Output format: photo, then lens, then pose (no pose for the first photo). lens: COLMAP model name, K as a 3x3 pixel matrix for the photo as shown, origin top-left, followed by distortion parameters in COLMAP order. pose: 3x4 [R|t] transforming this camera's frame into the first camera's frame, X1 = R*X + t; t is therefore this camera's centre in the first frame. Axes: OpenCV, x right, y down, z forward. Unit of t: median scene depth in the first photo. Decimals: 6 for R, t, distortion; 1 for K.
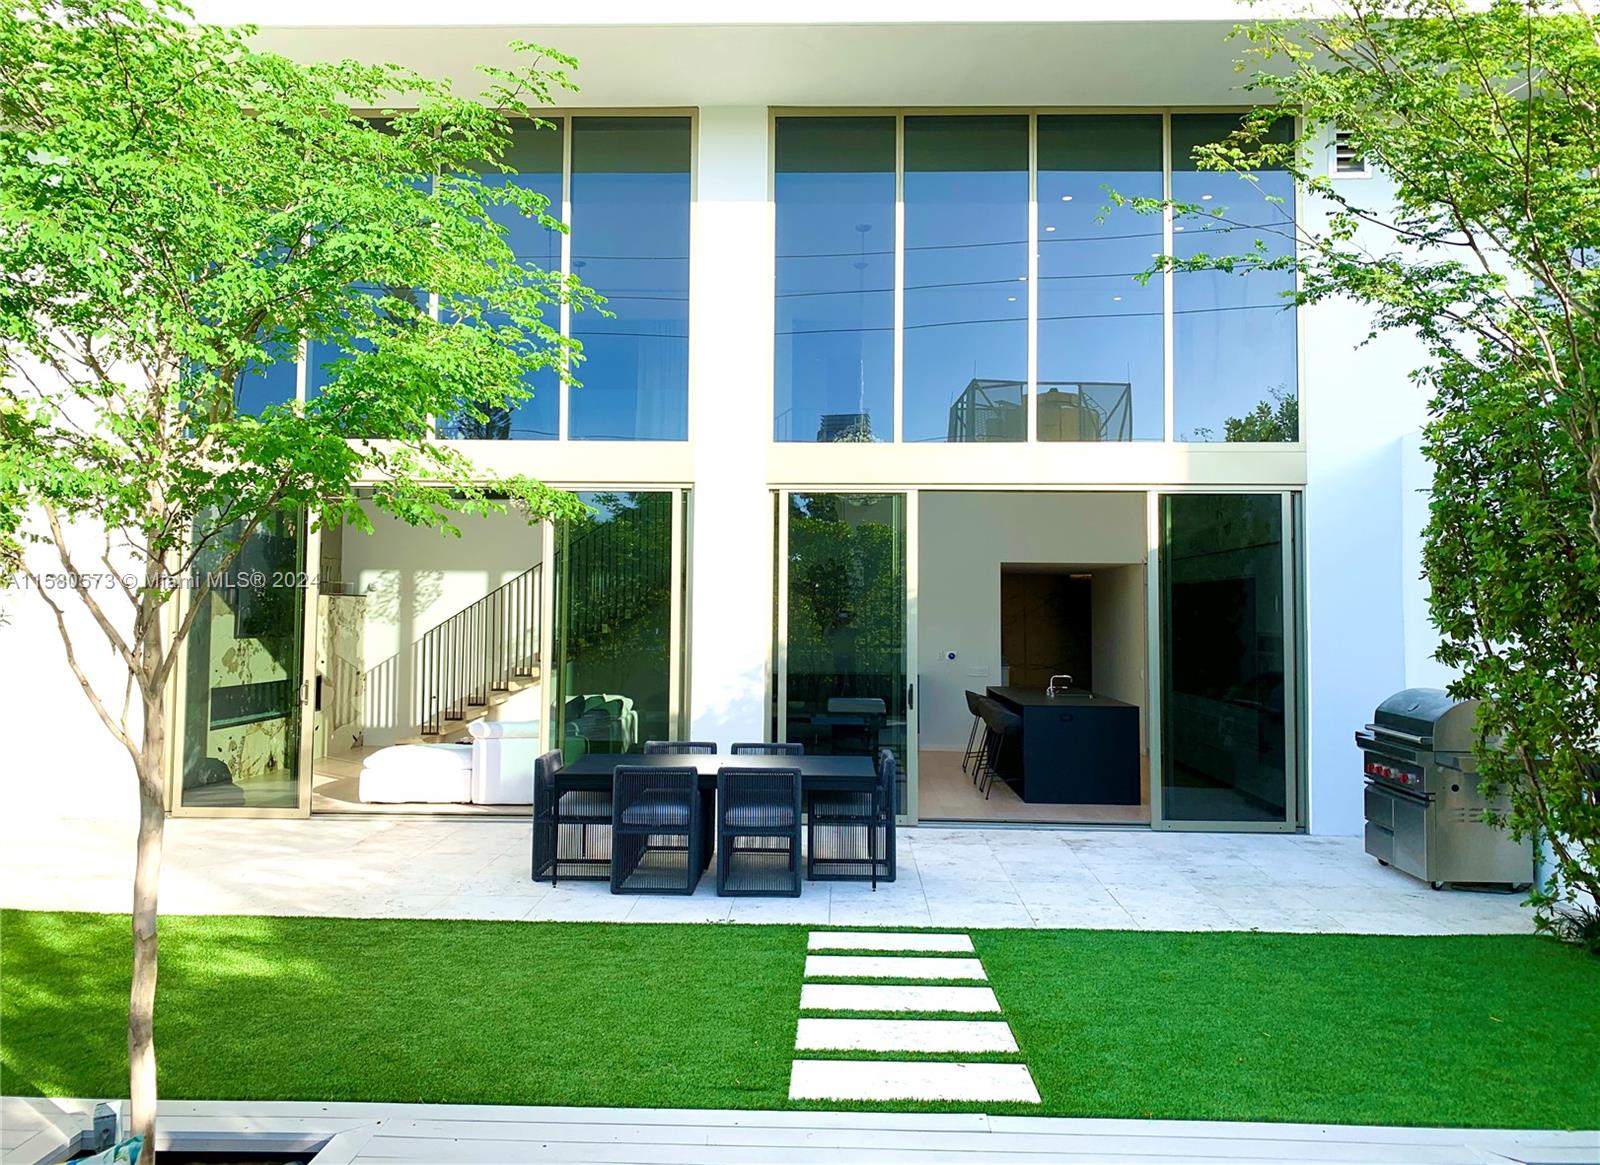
lens RADIAL K [[1189.6, 0, 800.0], [0, 1189.6, 582.5], [0, 0, 1]] dist [-0.003102, -0.001314]
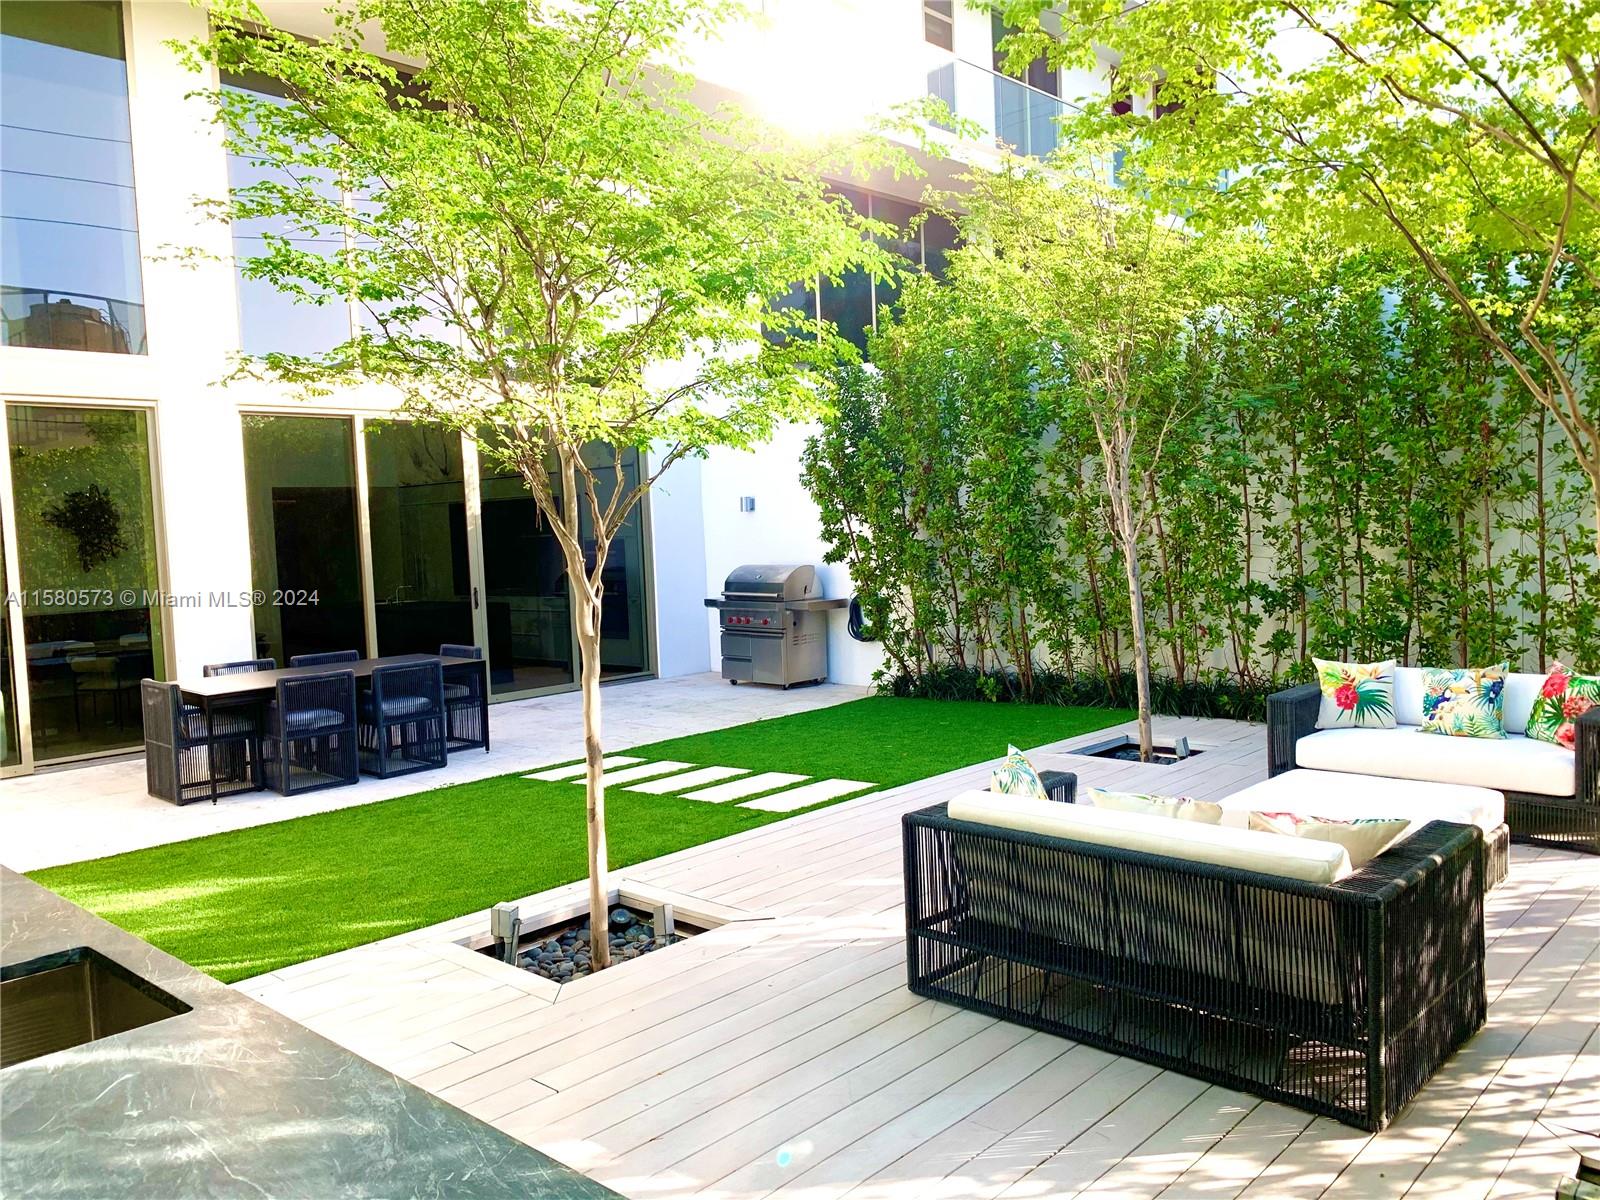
lens RADIAL K [[1226.7, 0, 785.4], [0, 1226.7, 584.7], [0, 0, 1]] dist [0.011044, -0.006880]
pose [[0.646459, -0.069373, 0.759789, -0.614449], [0.020124, 0.997061, 0.073916, 0.001940], [-0.762684, -0.032494, 0.645955, -0.032706]]
